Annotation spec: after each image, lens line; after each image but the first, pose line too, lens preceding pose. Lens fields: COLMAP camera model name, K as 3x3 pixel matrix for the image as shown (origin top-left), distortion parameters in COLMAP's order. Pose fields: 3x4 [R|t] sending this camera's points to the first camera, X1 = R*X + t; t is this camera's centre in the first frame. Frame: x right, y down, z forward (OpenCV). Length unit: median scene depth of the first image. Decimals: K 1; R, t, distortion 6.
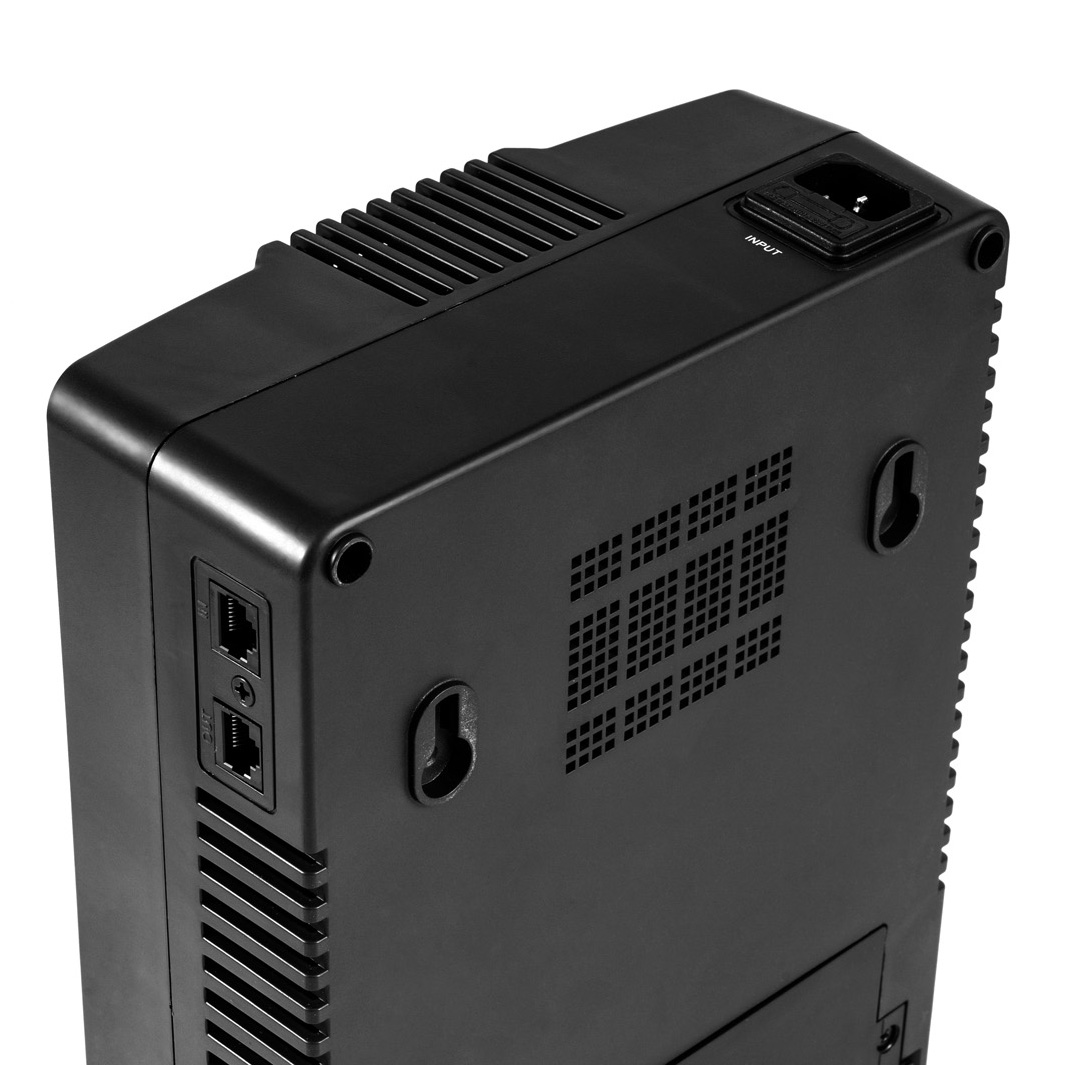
lens RADIAL K [[3605.6, 0, 532.5], [0, 3605.6, 532.5], [0, 0, 1]] dist [0.170804, -0.721360]
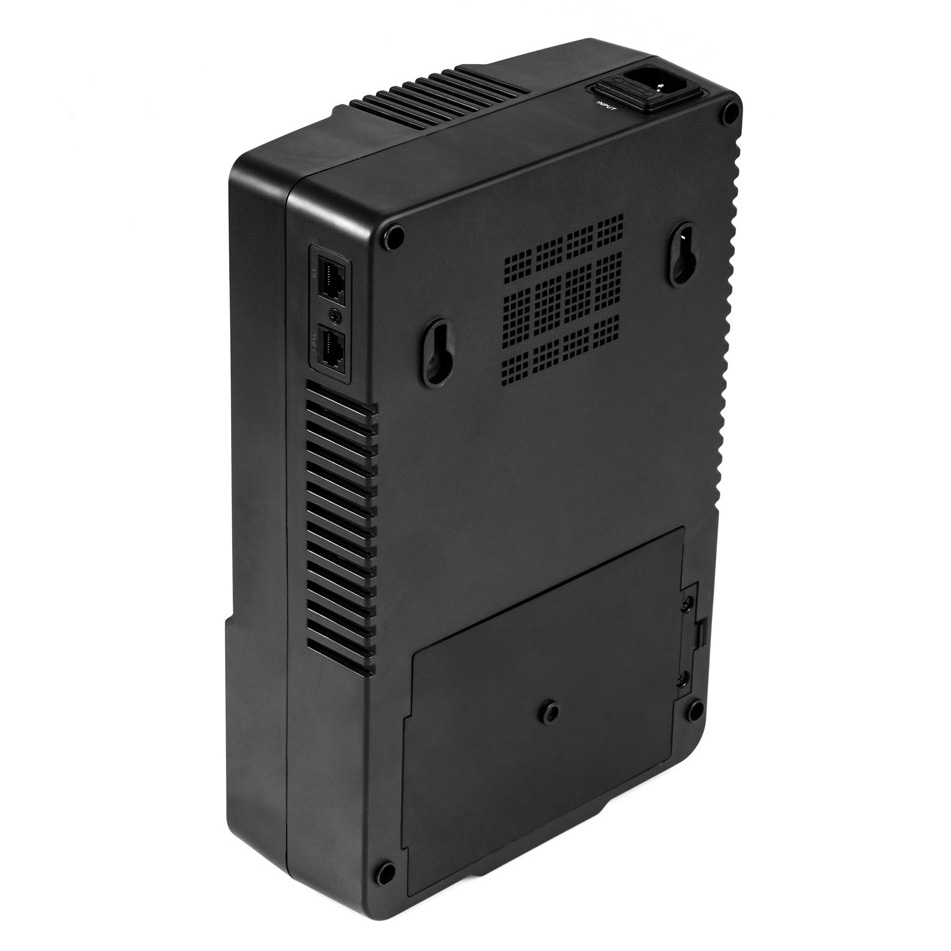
lens RADIAL K [[3219.6, 0, 475.5], [0, 3219.6, 475.5], [0, 0, 1]] dist [0.170804, -0.721360]
pose [[0.999893, -0.006335, 0.013180, -0.025862], [0.007114, 0.998179, -0.059903, 0.208800], [-0.012777, 0.059990, 0.998117, -0.634845]]
